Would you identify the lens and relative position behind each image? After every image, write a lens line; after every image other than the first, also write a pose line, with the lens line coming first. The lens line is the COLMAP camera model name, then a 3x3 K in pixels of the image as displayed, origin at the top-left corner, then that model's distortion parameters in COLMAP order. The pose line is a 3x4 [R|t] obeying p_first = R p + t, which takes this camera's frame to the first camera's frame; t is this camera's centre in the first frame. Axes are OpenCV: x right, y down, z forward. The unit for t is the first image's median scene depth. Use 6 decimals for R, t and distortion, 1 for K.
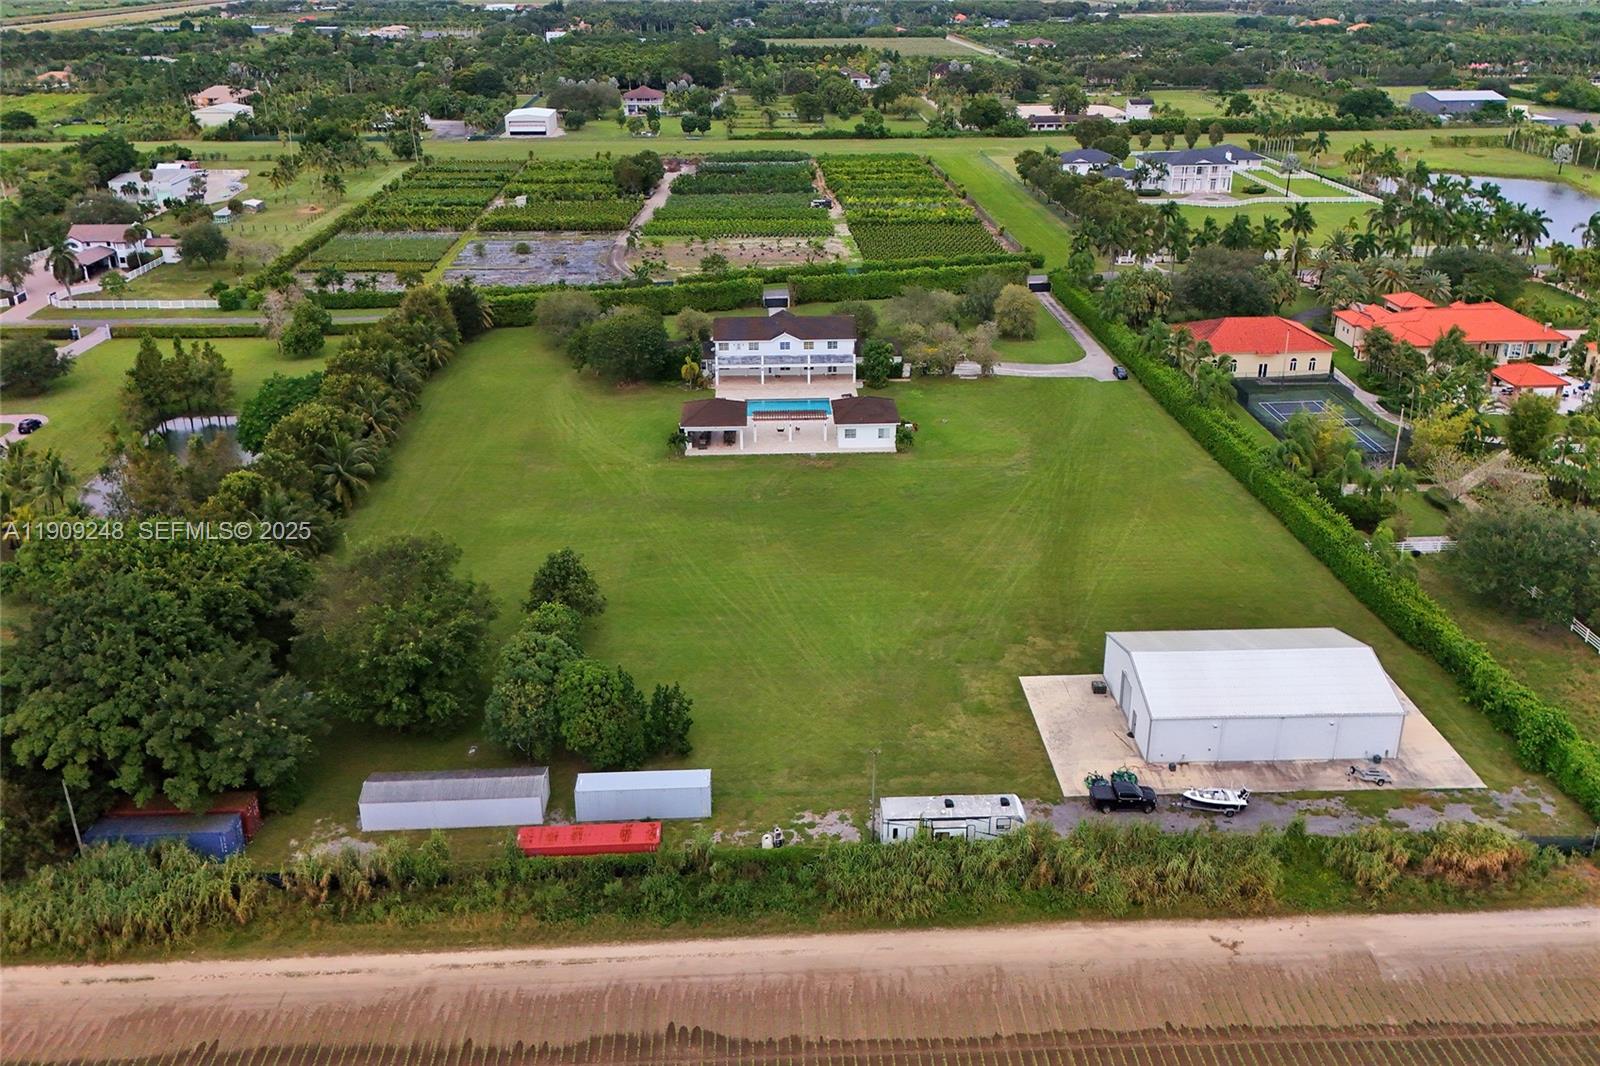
lens RADIAL K [[1120.9, 0, 800.0], [0, 1120.9, 533.0], [0, 0, 1]] dist [0.094702, -0.134949]
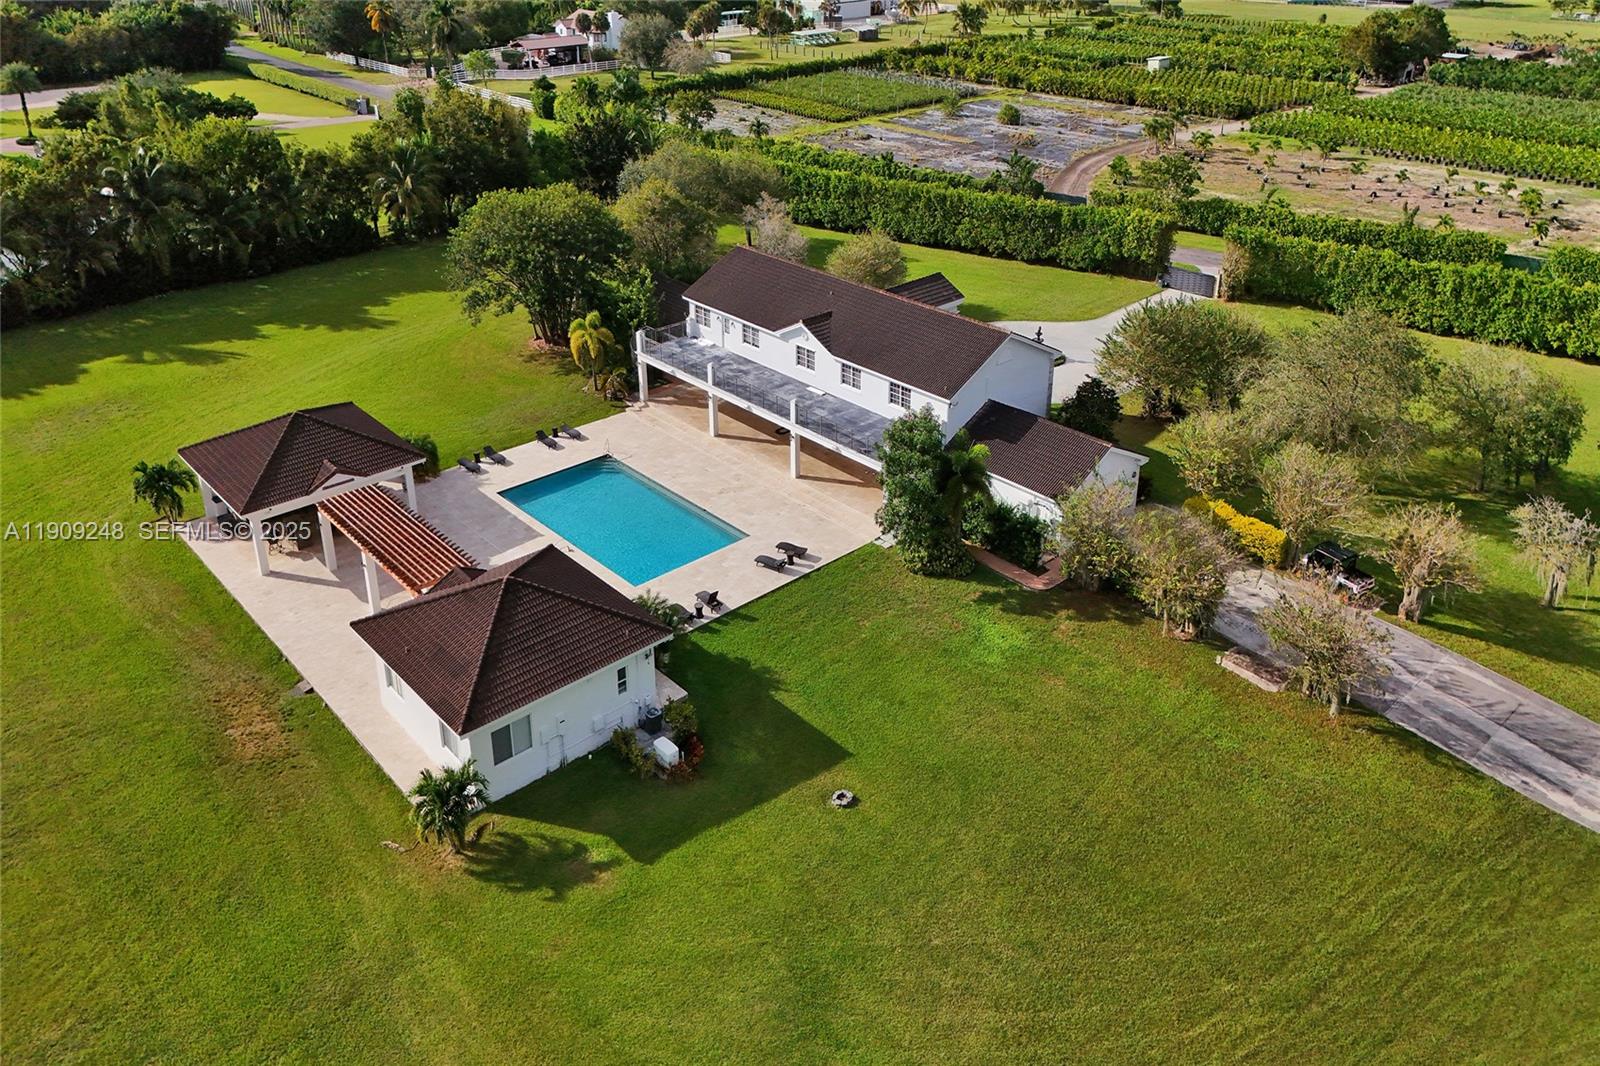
lens RADIAL K [[1108.2, 0, 800.0], [0, 1108.2, 533.0], [0, 0, 1]] dist [-0.011255, -0.006479]
pose [[0.642001, 0.387790, -0.661403, 0.246636], [-0.340638, 0.917109, 0.207068, -0.189348], [0.686878, 0.092361, 0.720880, 0.749013]]
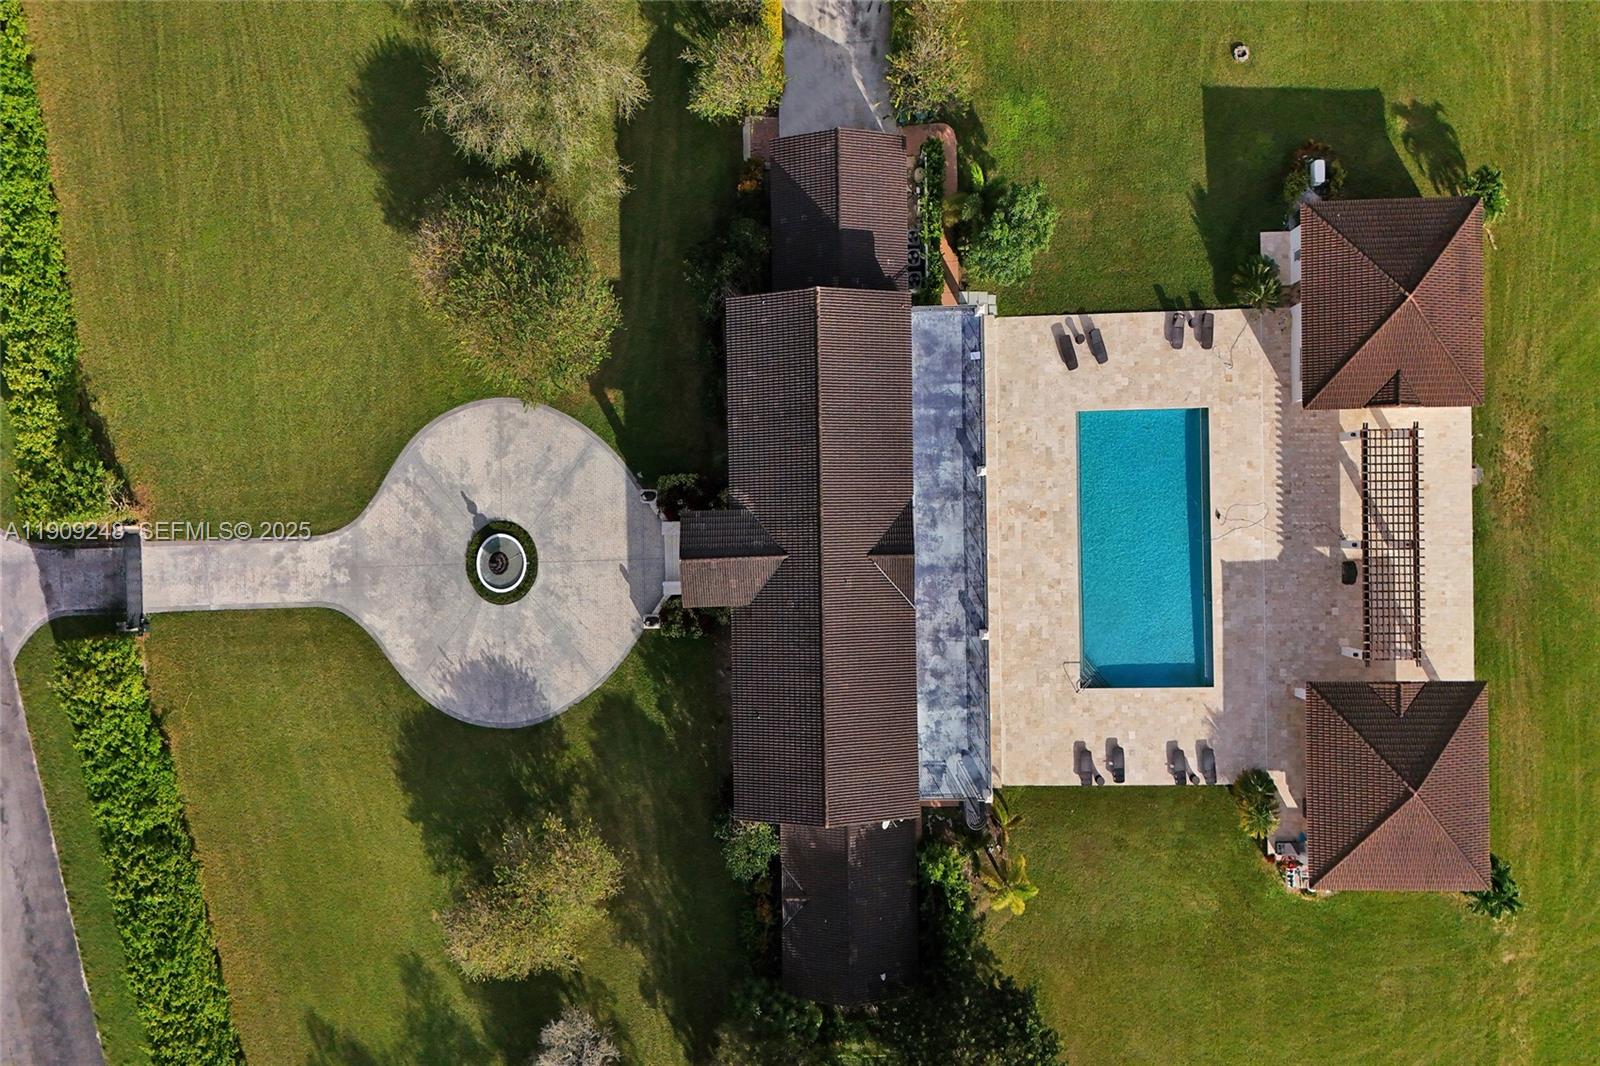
lens RADIAL K [[1114.9, 0, 800.0], [0, 1114.9, 533.0], [0, 0, 1]] dist [0.008348, -0.001654]
pose [[-0.056445, -0.996358, -0.063913, 0.010184], [0.429728, -0.082027, 0.899225, -0.446930], [-0.901192, 0.023292, 0.432793, 0.907411]]
